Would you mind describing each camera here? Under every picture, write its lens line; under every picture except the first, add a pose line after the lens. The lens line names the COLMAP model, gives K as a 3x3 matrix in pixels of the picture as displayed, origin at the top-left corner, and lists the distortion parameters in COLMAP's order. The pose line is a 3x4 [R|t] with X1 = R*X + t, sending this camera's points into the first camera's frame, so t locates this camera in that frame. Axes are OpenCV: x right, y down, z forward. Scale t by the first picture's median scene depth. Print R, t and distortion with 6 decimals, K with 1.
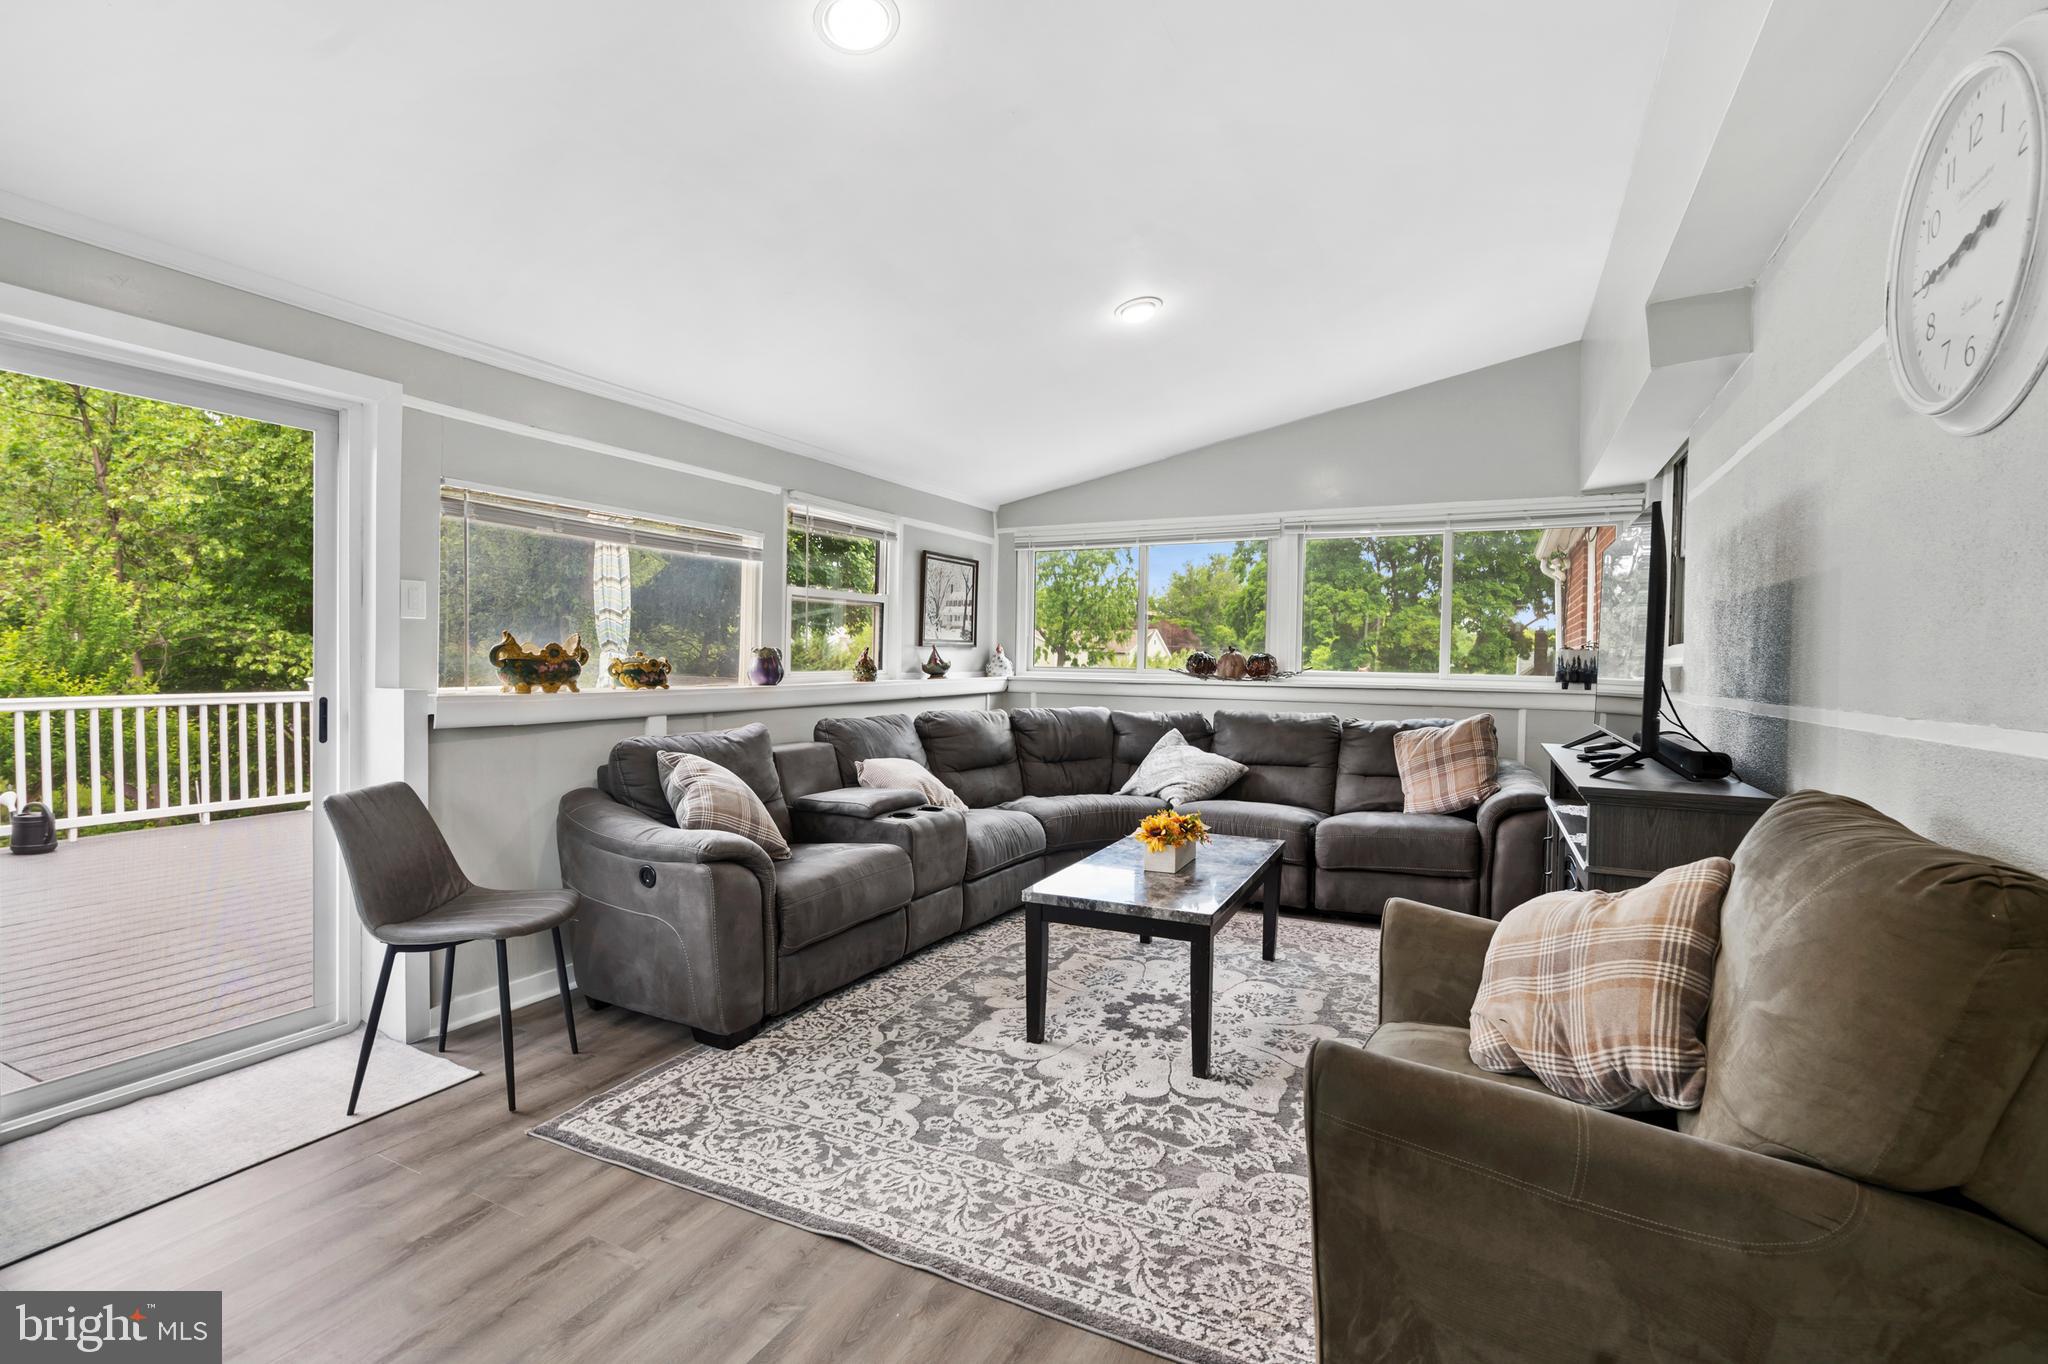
lens RADIAL K [[928.6, 0, 1022.6], [0, 928.6, 669.5], [0, 0, 1]] dist [-0.004381, 0.000729]
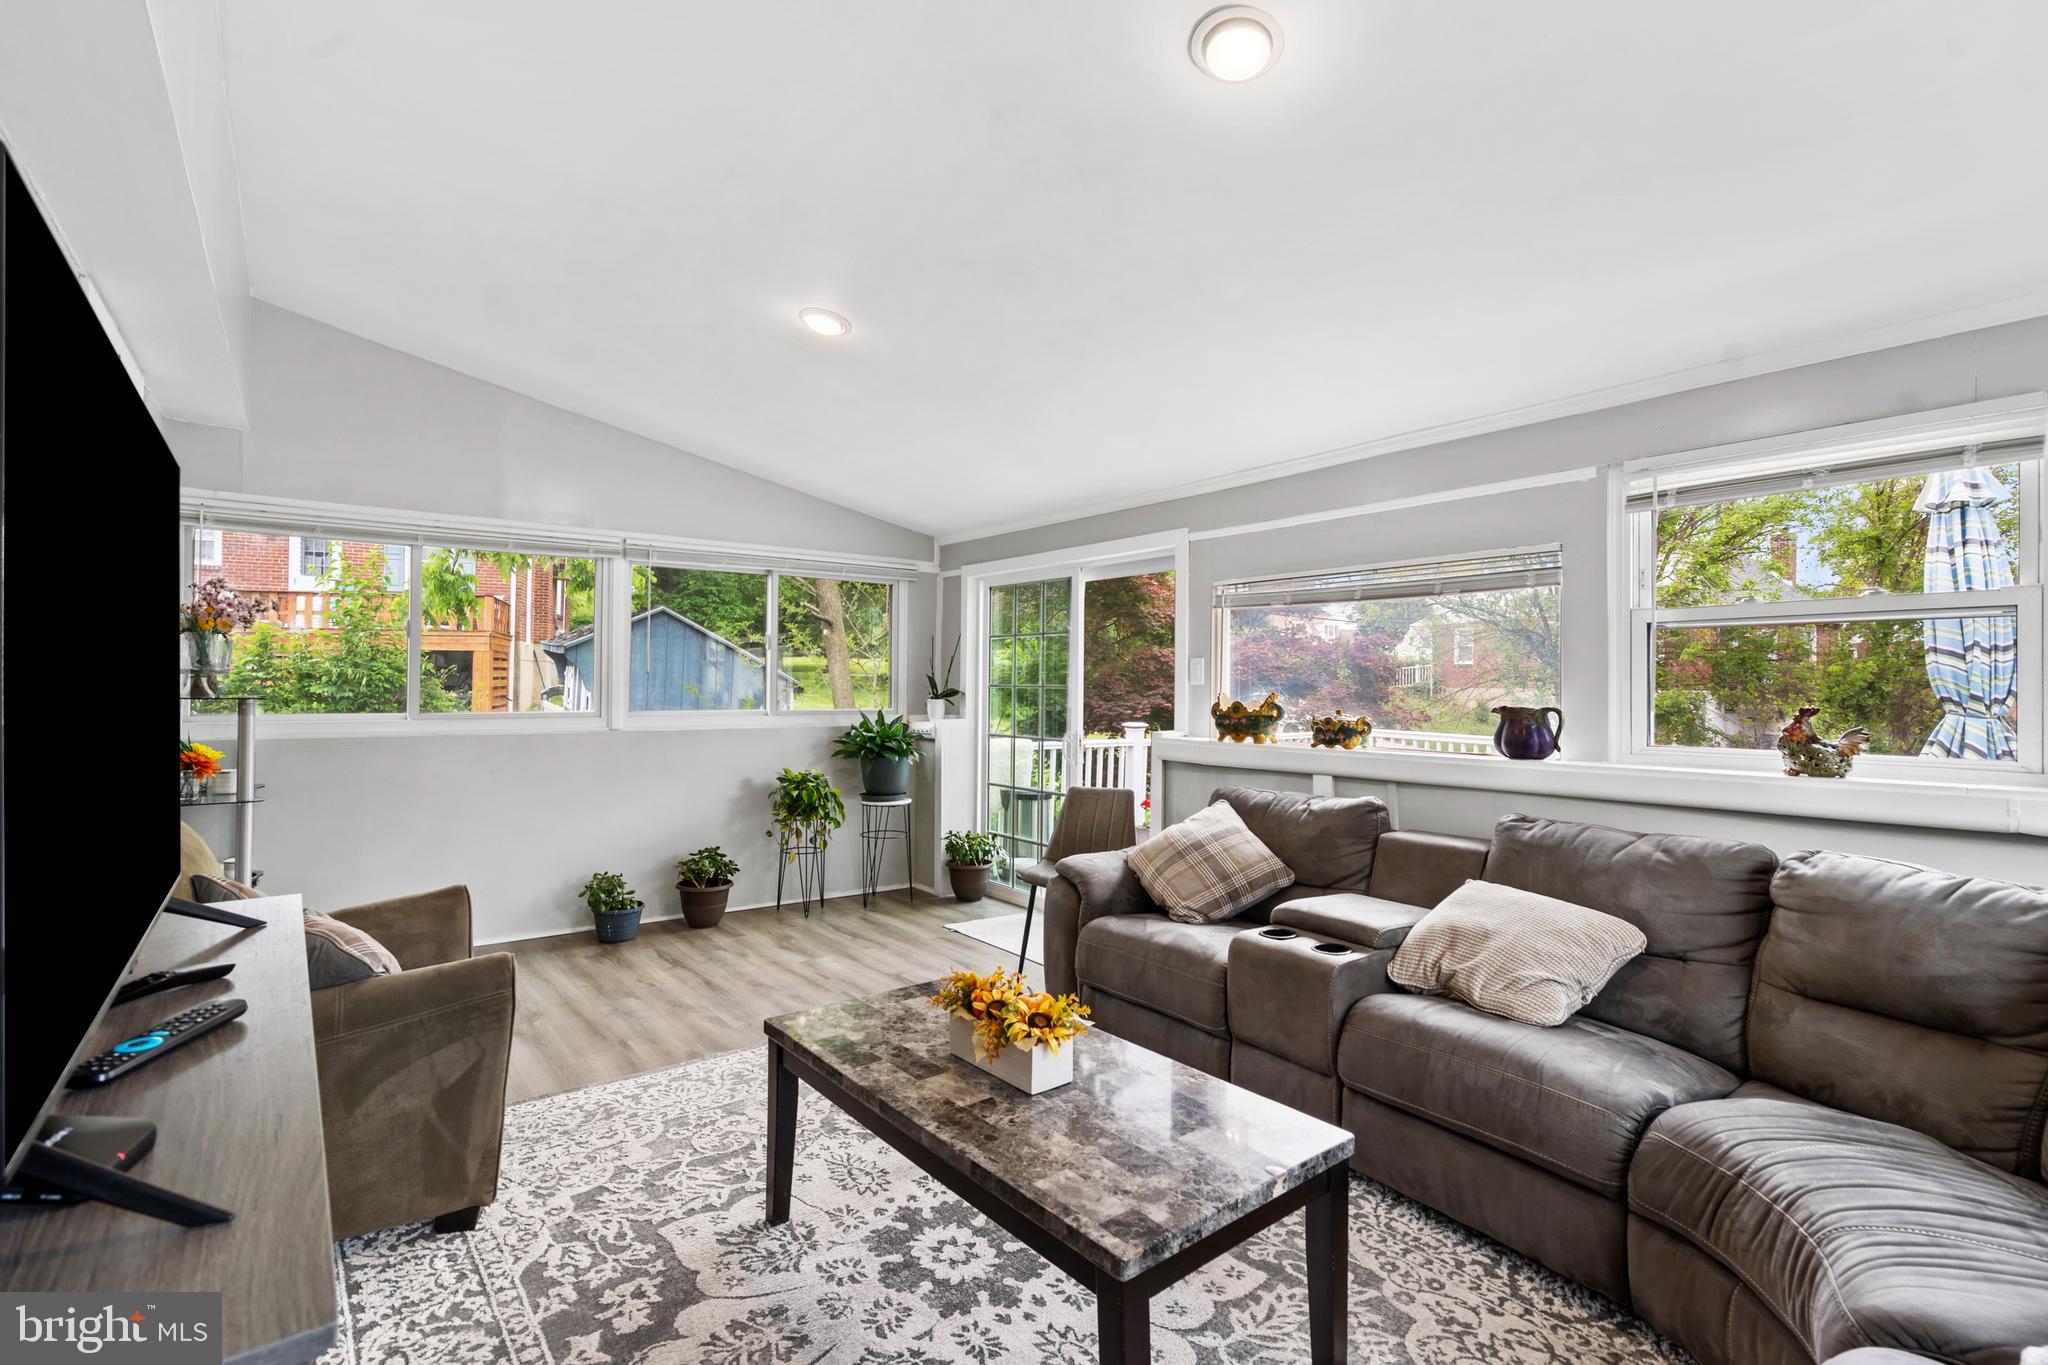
lens RADIAL K [[928.6, 0, 1022.6], [0, 928.6, 670.0], [0, 0, 1]] dist [-0.004381, 0.000729]
pose [[-0.429006, -0.037541, -0.902521, 0.885995], [-0.027542, 0.999215, -0.028471, -0.034365], [0.902882, 0.012643, -0.429703, 1.589722]]
